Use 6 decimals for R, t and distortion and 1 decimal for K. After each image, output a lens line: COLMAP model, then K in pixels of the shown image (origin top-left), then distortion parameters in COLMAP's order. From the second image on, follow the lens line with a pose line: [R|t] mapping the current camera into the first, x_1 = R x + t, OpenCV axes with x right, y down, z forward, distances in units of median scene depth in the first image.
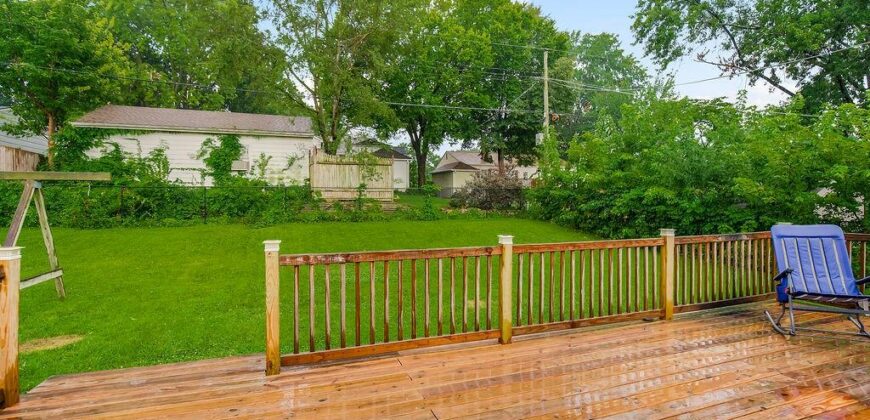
lens RADIAL K [[409.3, 0, 435.8], [0, 409.3, 208.8], [0, 0, 1]] dist [-0.009793, 0.002527]
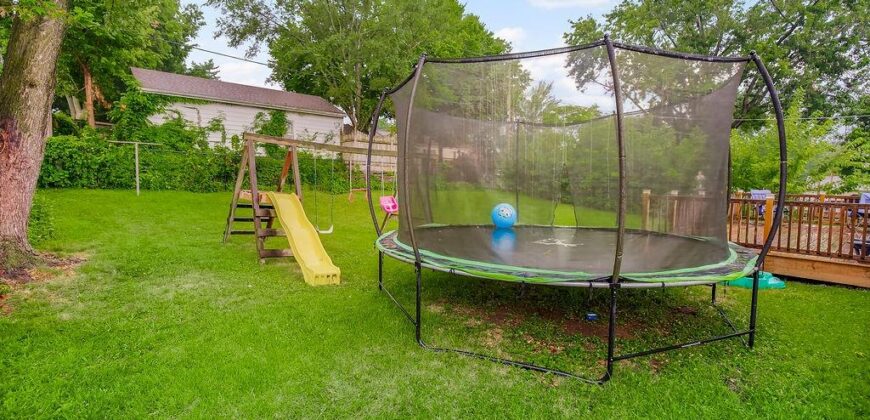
lens RADIAL K [[409.3, 0, 433.8], [0, 409.3, 211.2], [0, 0, 1]] dist [-0.009793, 0.002527]
pose [[0.933625, -0.002165, 0.358246, -0.533850], [-0.020472, 0.998025, 0.059385, 0.017684], [-0.357667, -0.062777, 0.931737, -0.206147]]
